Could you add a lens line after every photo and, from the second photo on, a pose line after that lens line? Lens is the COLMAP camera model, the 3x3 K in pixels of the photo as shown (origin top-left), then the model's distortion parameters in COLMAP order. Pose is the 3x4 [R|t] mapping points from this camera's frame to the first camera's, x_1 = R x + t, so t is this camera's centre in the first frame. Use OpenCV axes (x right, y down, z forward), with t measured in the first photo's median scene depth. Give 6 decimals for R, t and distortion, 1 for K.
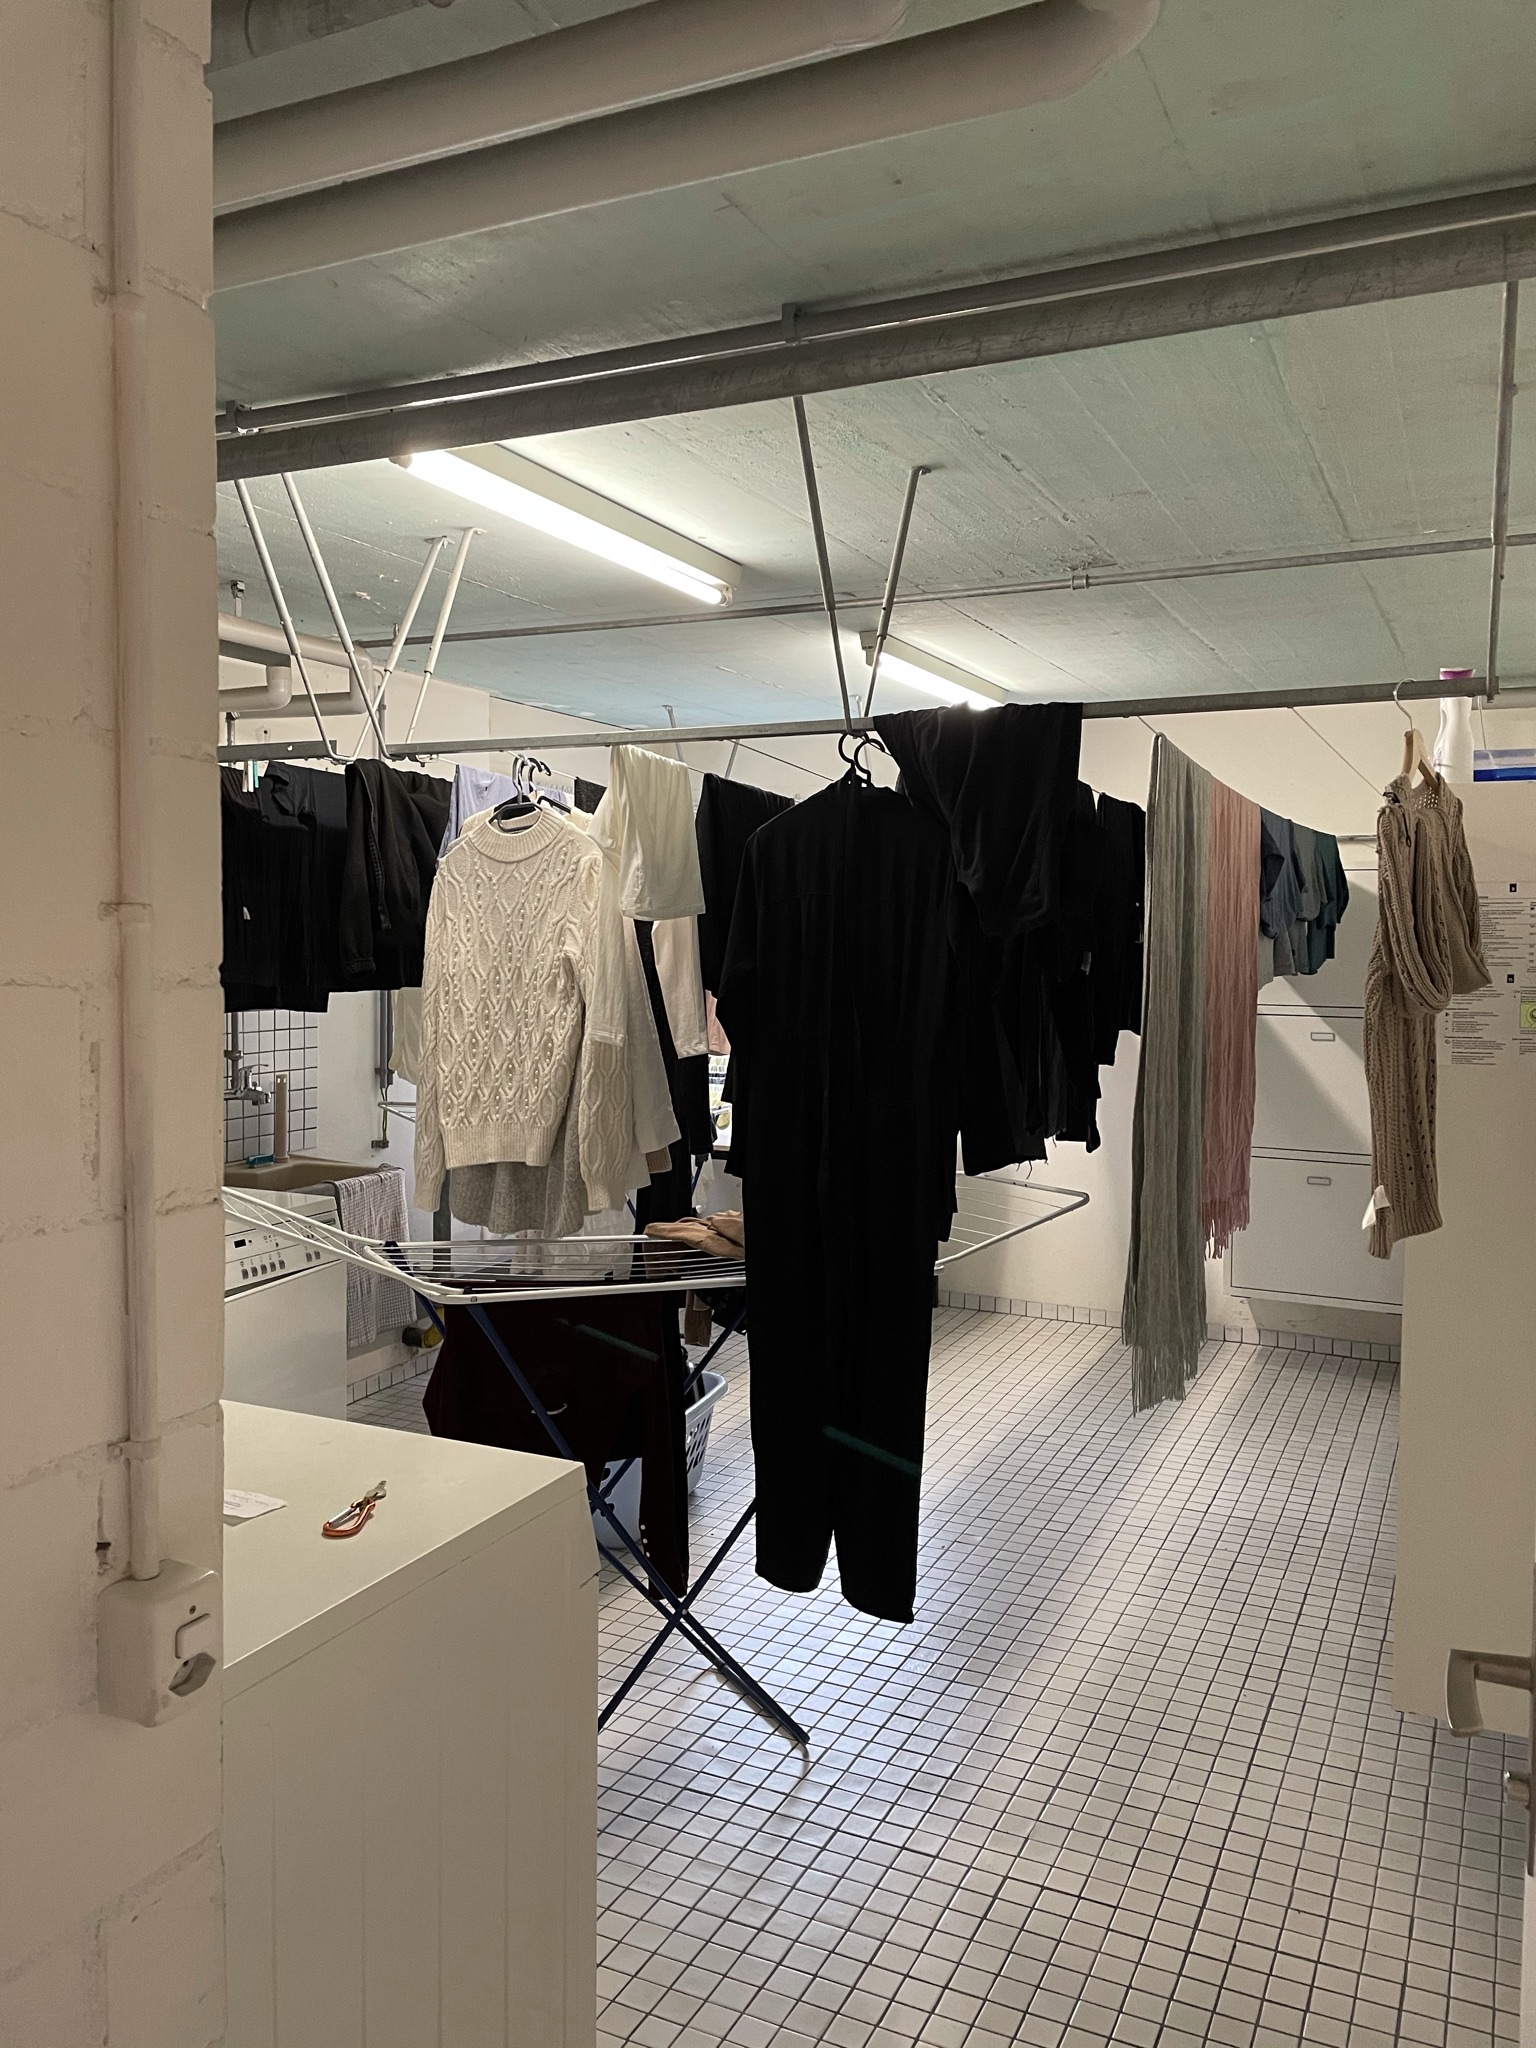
lens RADIAL K [[1554.9, 0, 770.9], [0, 1554.9, 1022.5], [0, 0, 1]] dist [-0.005665, -0.000907]
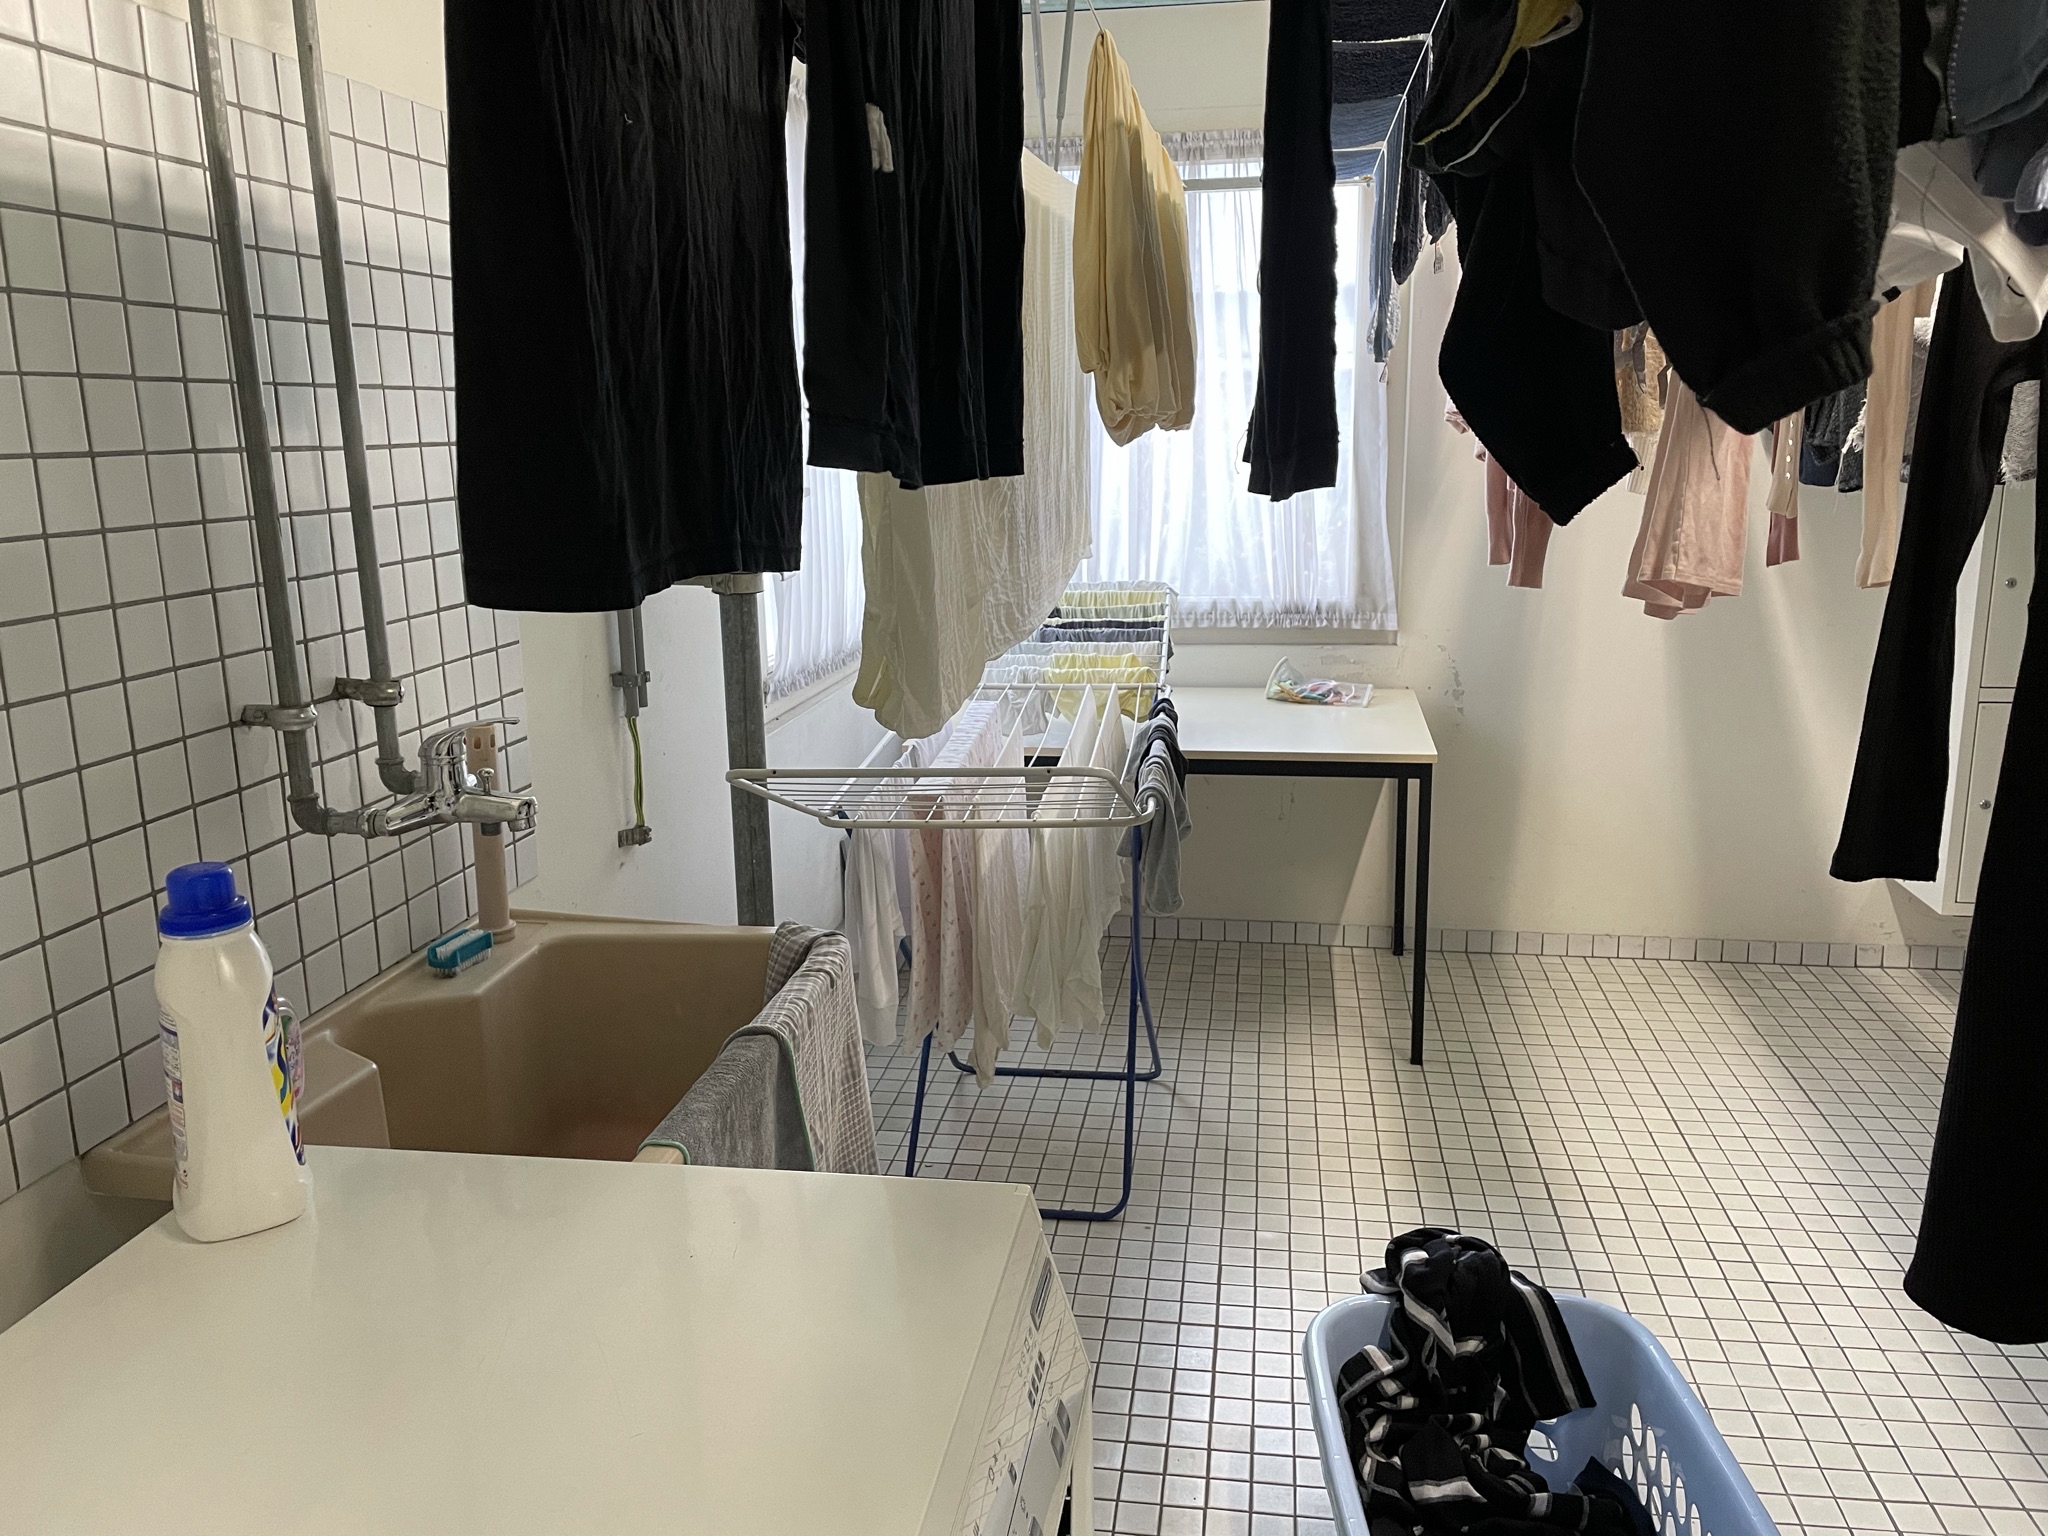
lens RADIAL K [[1554.9, 0, 1020.6], [0, 1554.9, 763.5], [0, 0, 1]] dist [-0.005665, -0.000907]
pose [[0.958431, -0.090796, 0.270491, -0.263711], [0.046606, 0.985102, 0.165534, -0.013806], [-0.281491, -0.146046, 0.948385, 0.533944]]
